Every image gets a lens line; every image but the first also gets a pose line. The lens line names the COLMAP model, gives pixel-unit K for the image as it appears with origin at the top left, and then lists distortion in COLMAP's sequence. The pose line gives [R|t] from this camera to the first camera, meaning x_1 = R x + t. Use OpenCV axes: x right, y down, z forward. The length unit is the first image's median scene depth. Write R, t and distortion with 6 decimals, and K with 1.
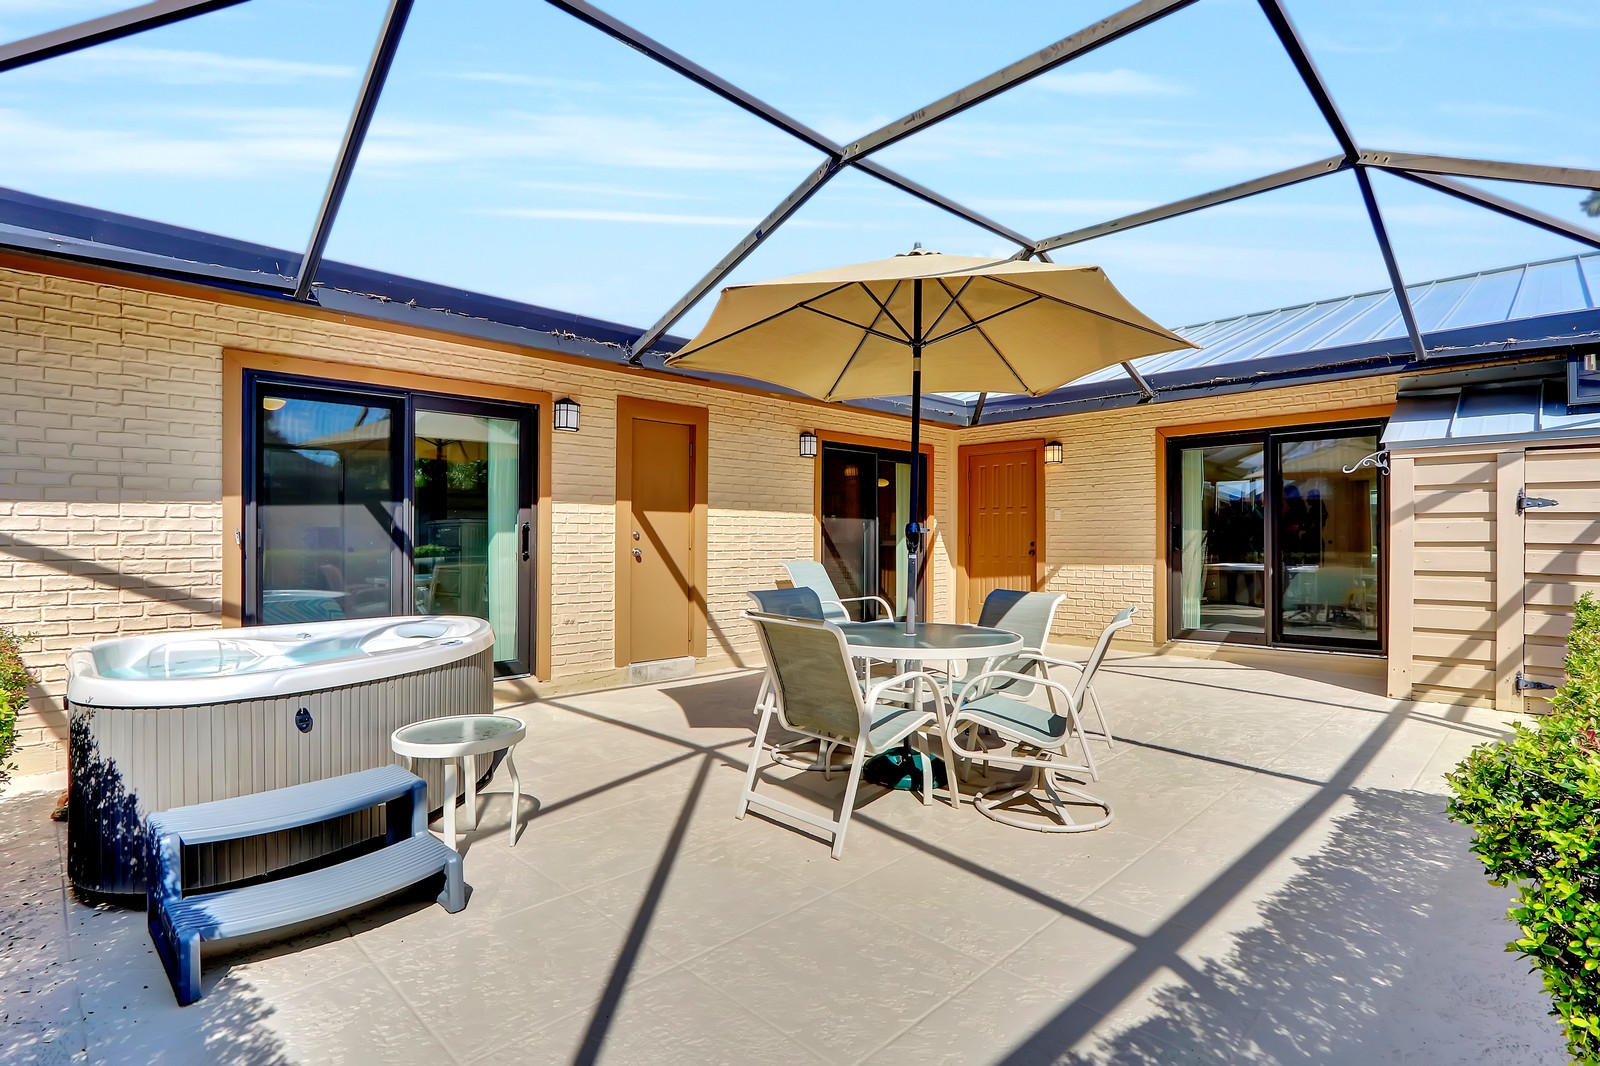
lens RADIAL K [[784.4, 0, 796.2], [0, 784.4, 539.4], [0, 0, 1]] dist [-0.001955, -0.000095]
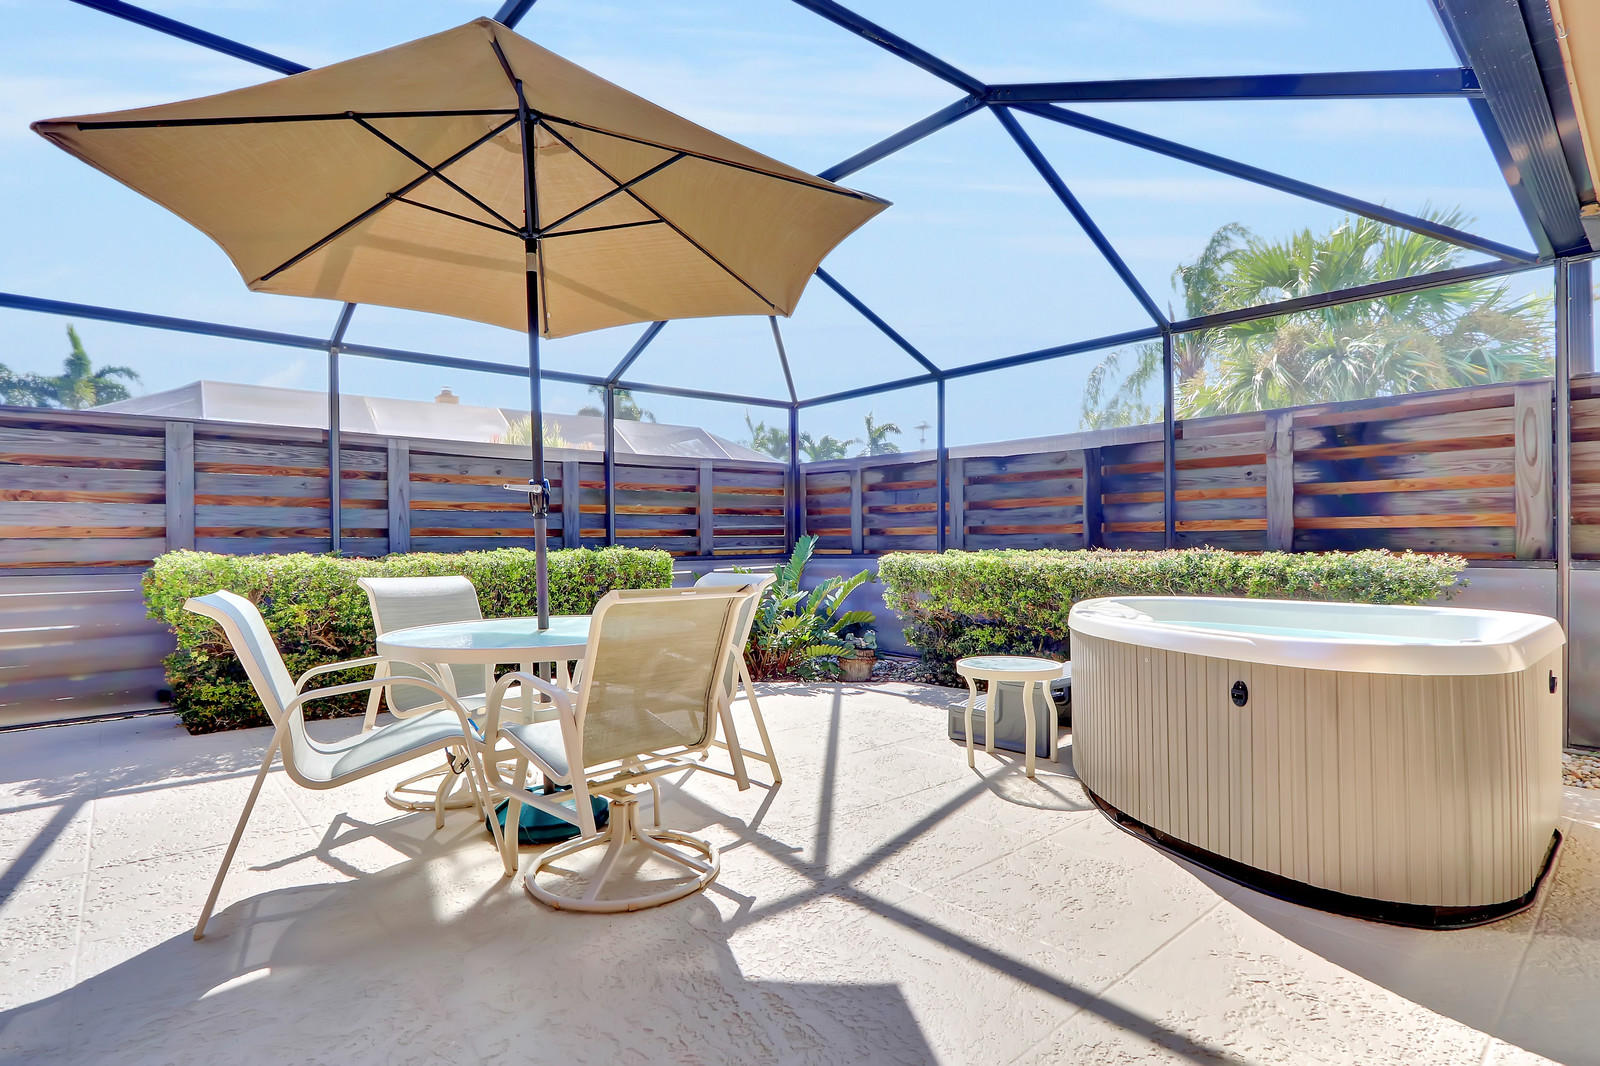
lens RADIAL K [[784.6, 0, 798.1], [0, 784.6, 540.1], [0, 0, 1]] dist [-0.016381, -0.000296]
pose [[-0.997764, 0.009405, 0.066170, -0.102226], [0.009468, 0.999955, 0.000638, 0.028128], [-0.066161, 0.001263, -0.997808, 1.205435]]
